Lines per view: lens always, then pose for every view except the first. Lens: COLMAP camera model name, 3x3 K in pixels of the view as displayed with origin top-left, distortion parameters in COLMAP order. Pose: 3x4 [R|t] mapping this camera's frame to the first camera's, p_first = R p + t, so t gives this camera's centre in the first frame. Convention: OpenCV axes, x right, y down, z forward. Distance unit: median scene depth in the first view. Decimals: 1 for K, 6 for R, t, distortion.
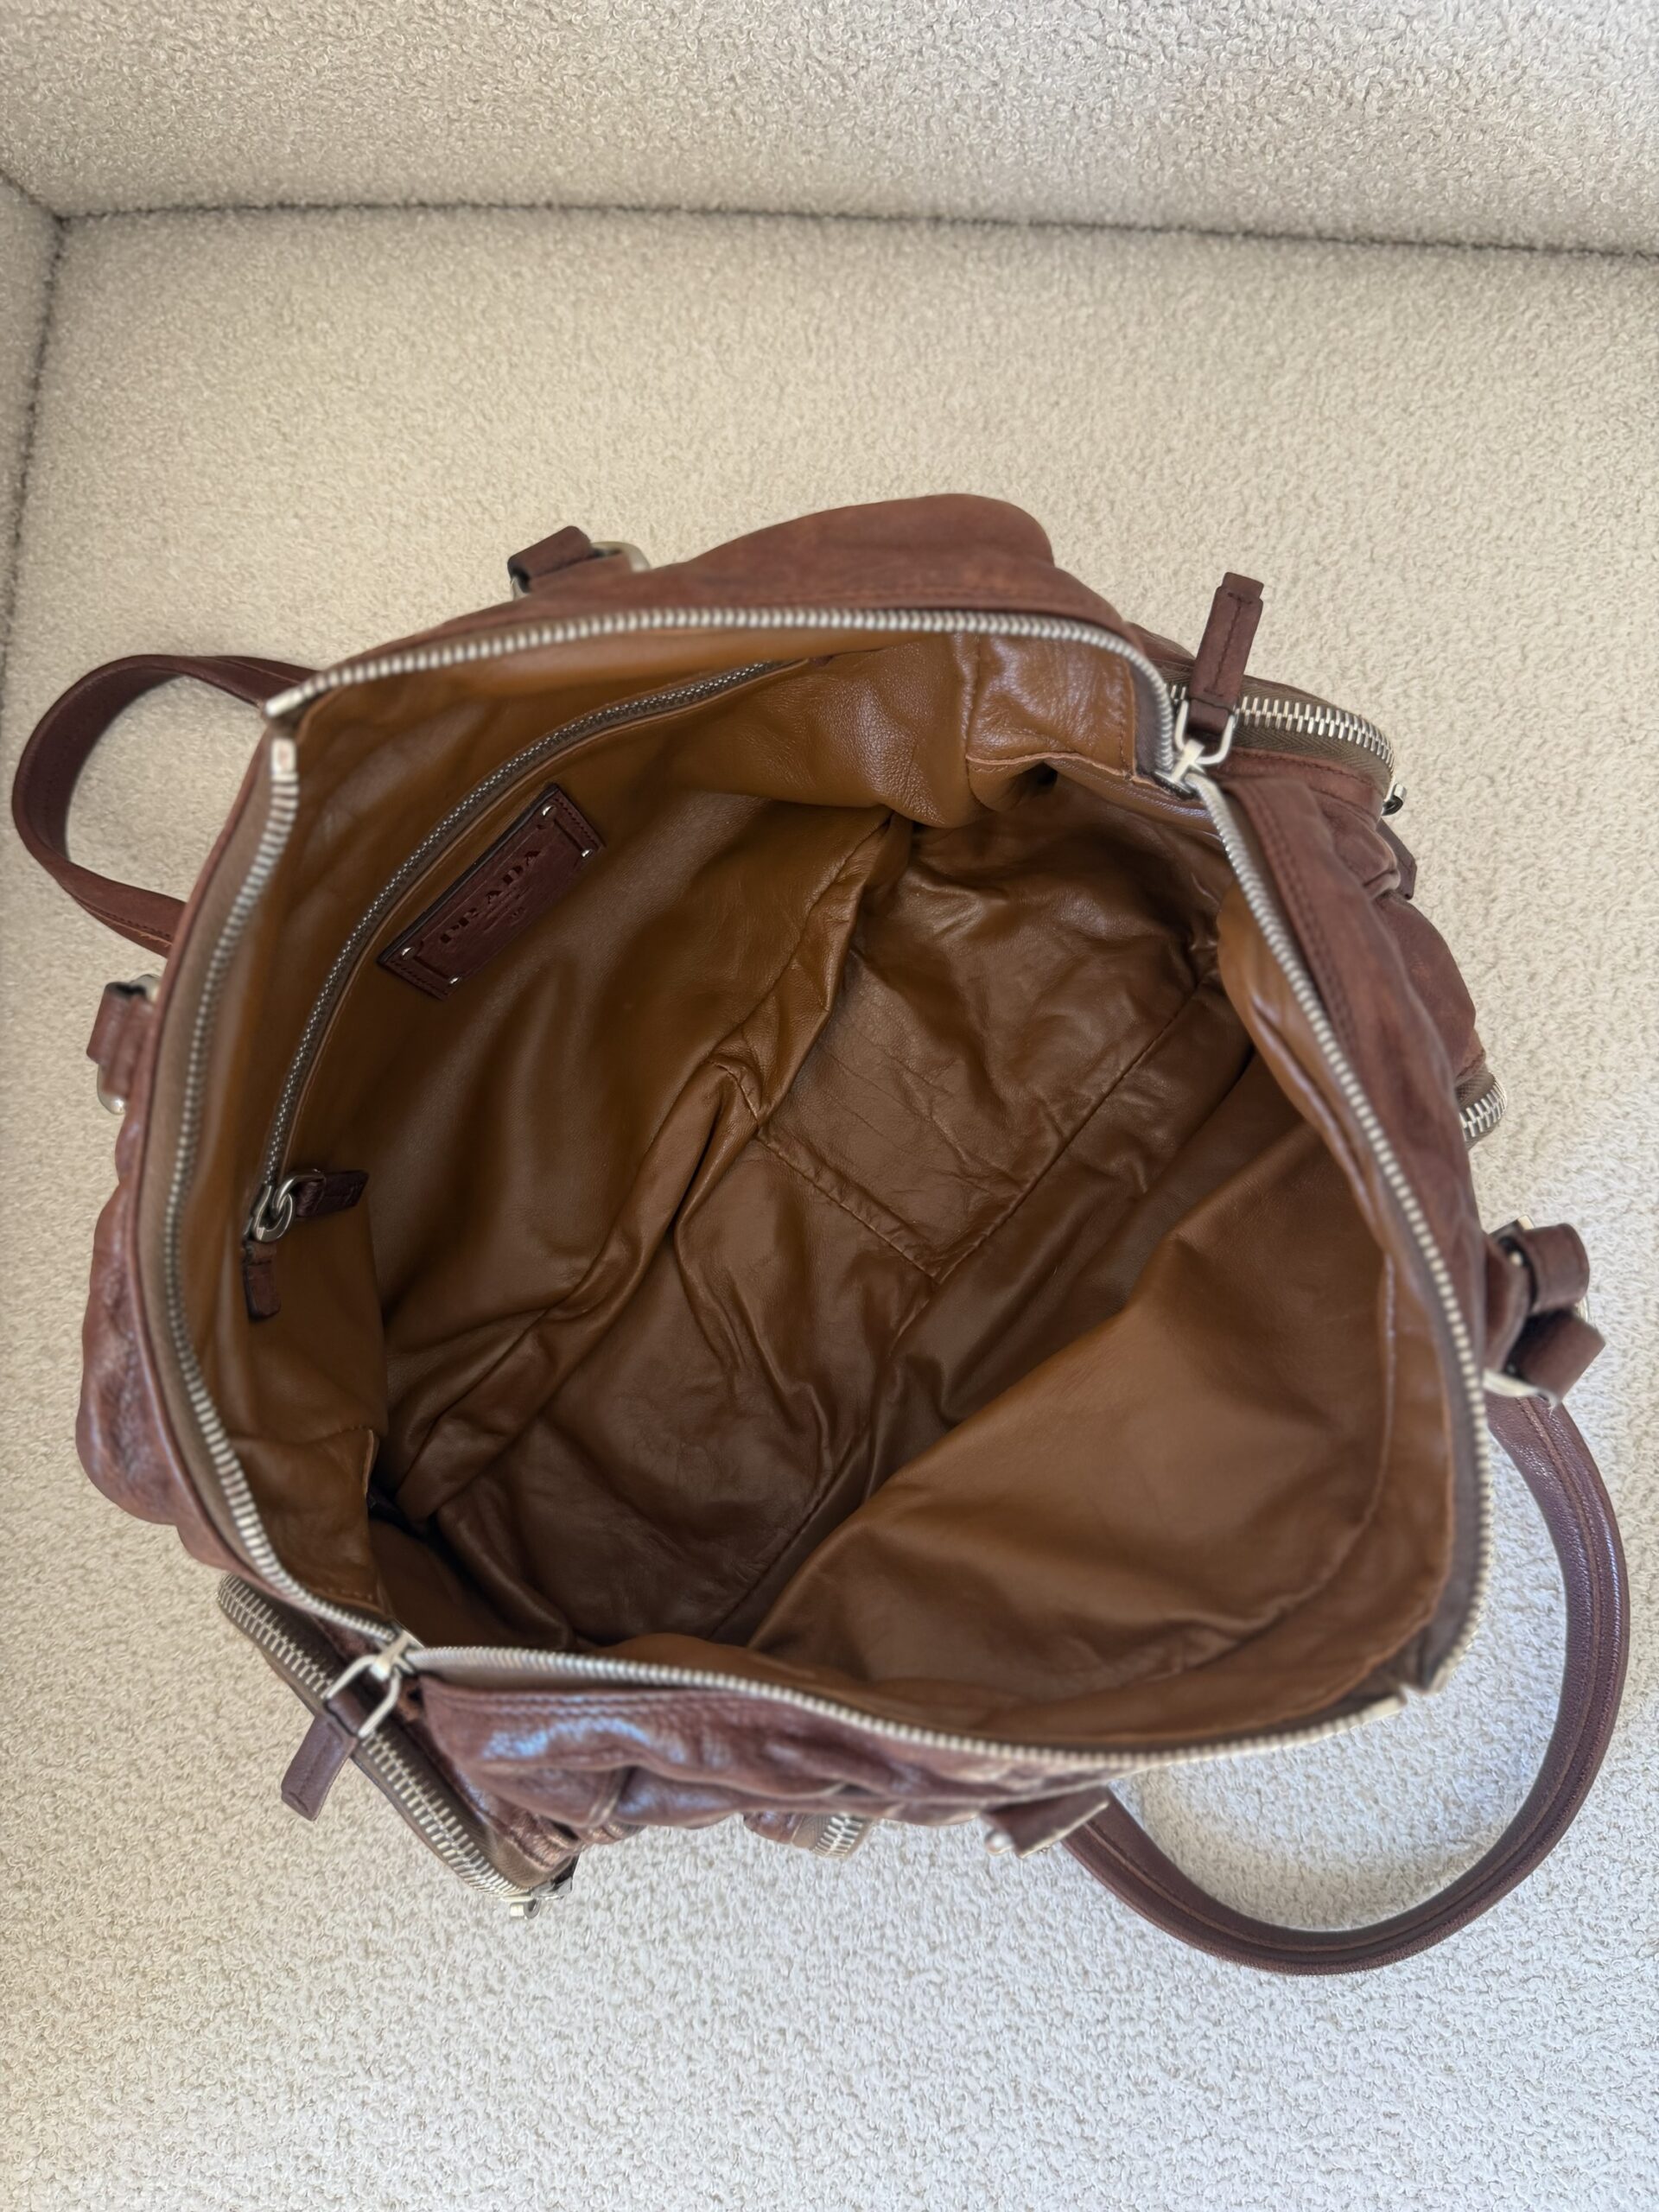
lens RADIAL K [[1625.6, 0, 831.6], [0, 1625.6, 1110.2], [0, 0, 1]] dist [-0.032456, 0.011537]
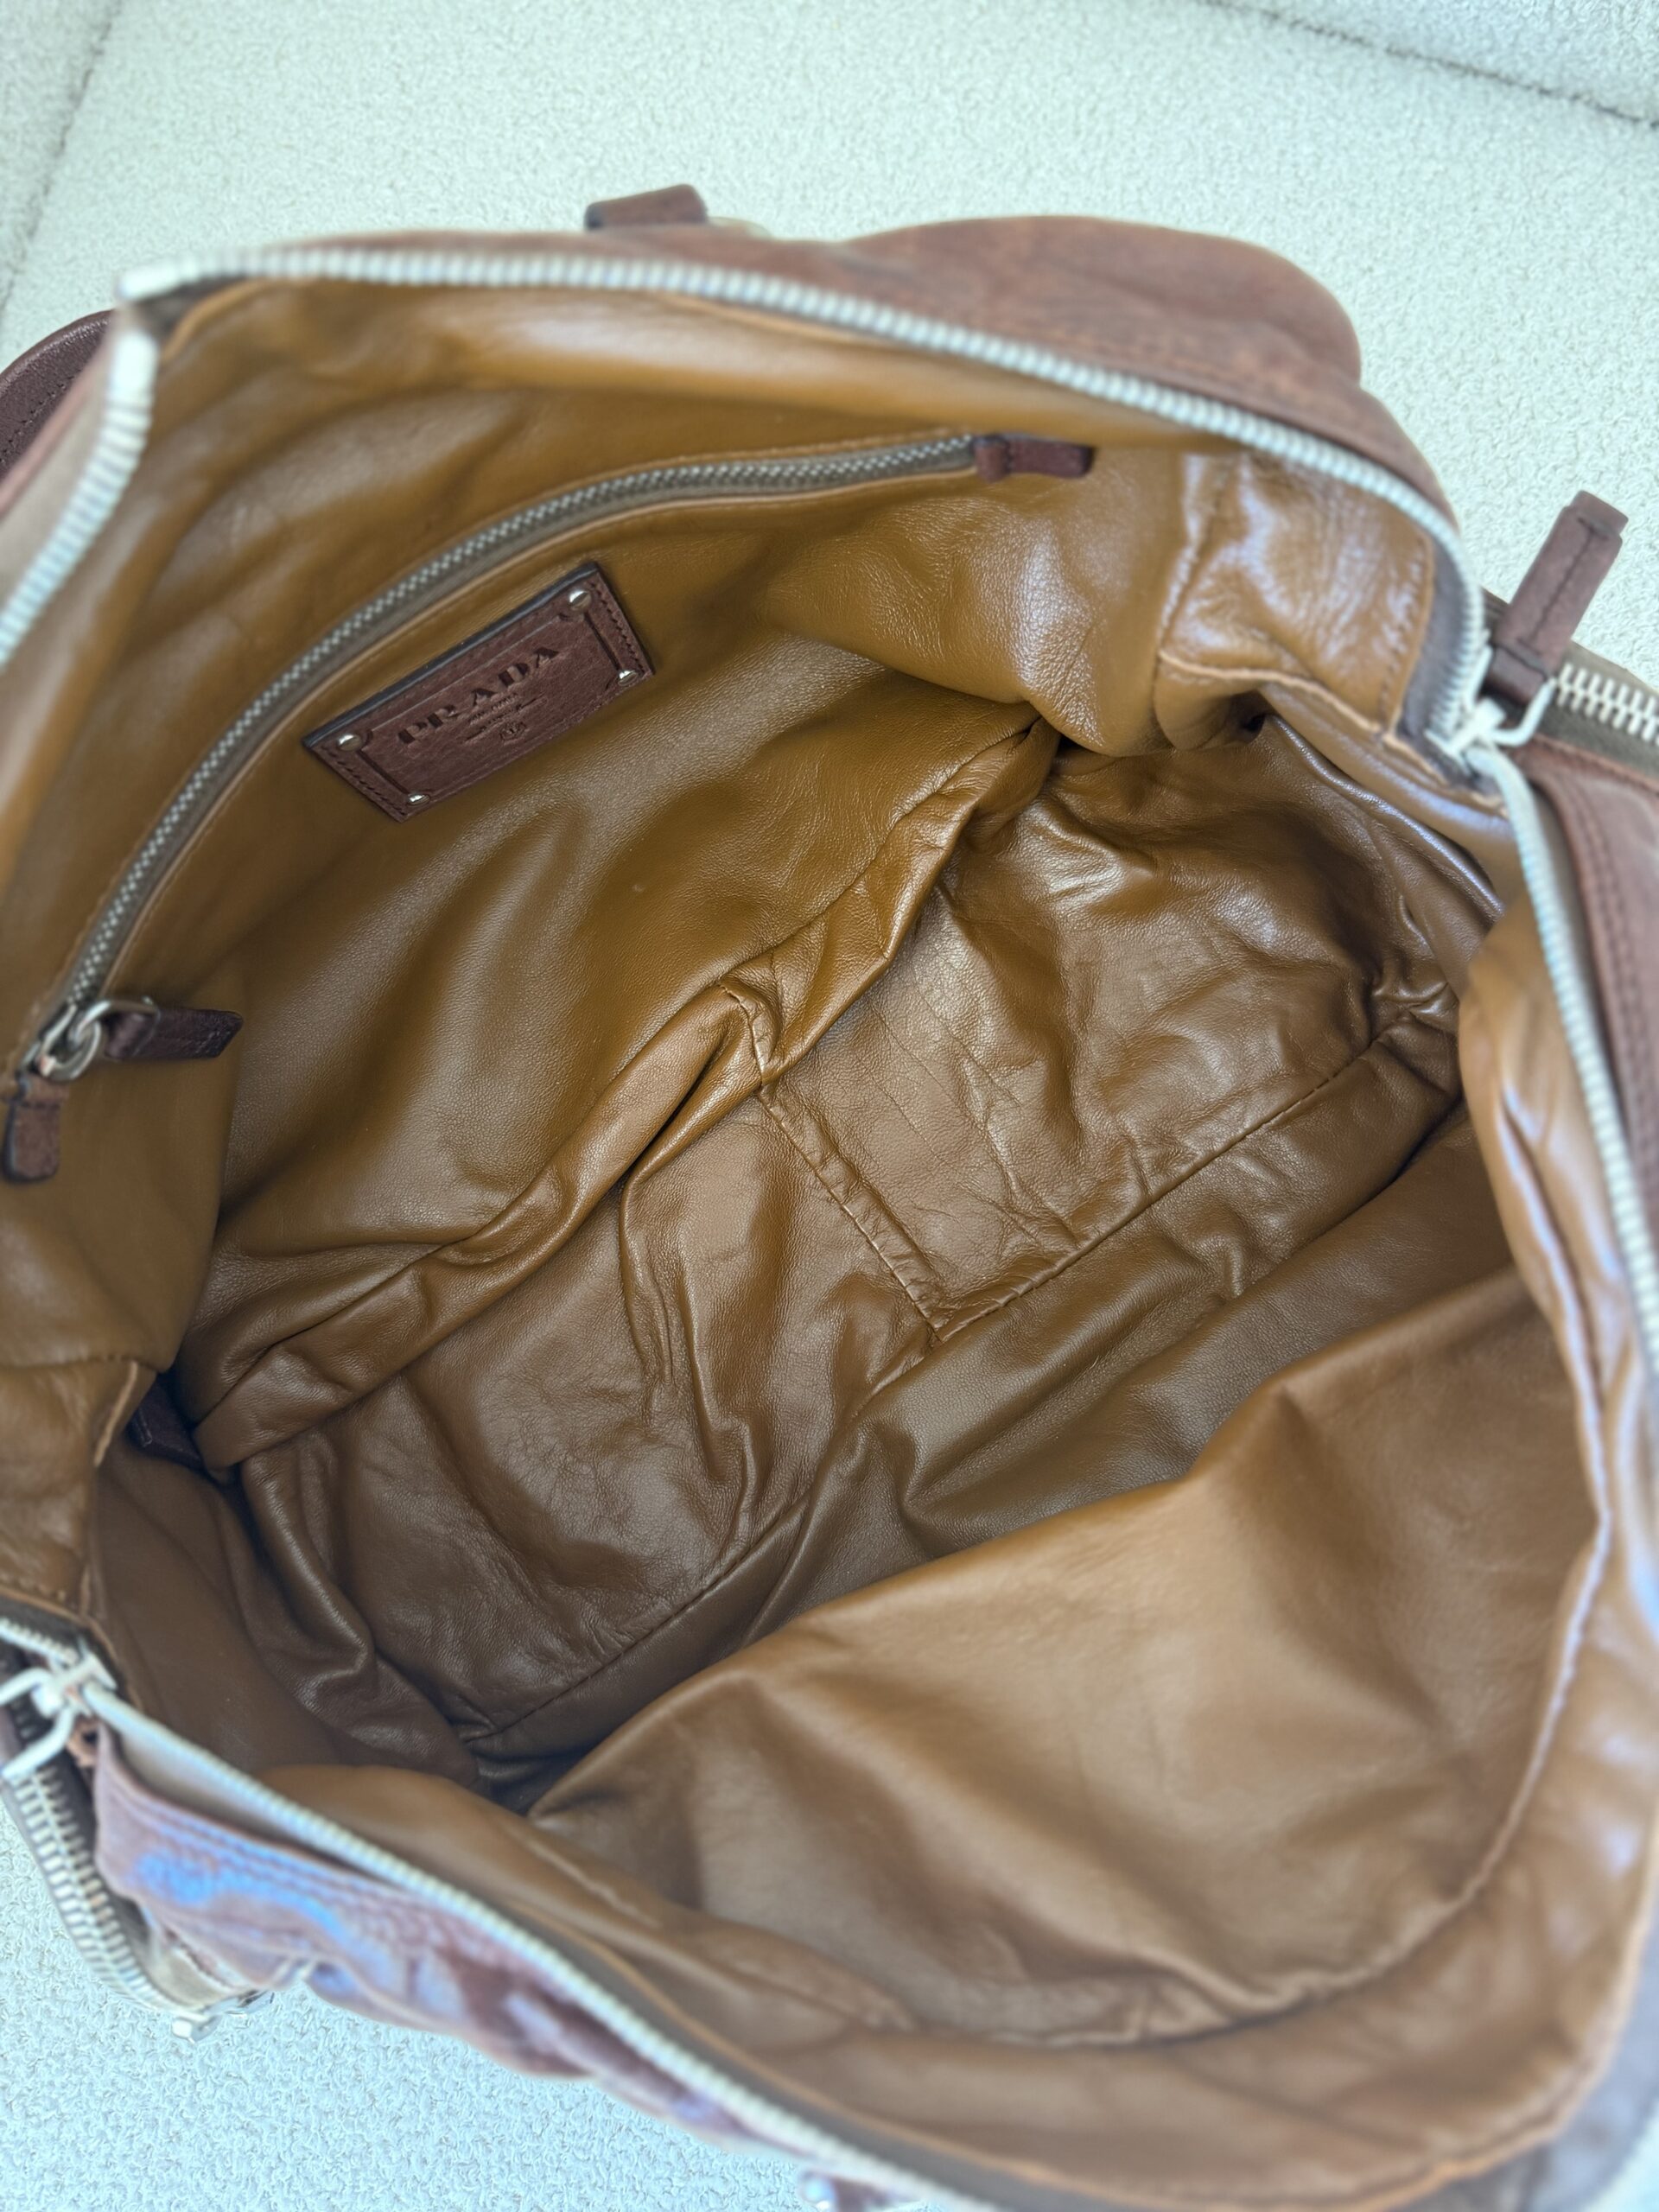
lens RADIAL K [[1625.6, 0, 831.6], [0, 1625.6, 1110.2], [0, 0, 1]] dist [-0.032456, 0.011537]
pose [[0.969173, 0.244629, -0.029320, 0.011864], [-0.243418, 0.969115, 0.039535, -0.015687], [0.038086, -0.031179, 0.998788, 0.237614]]
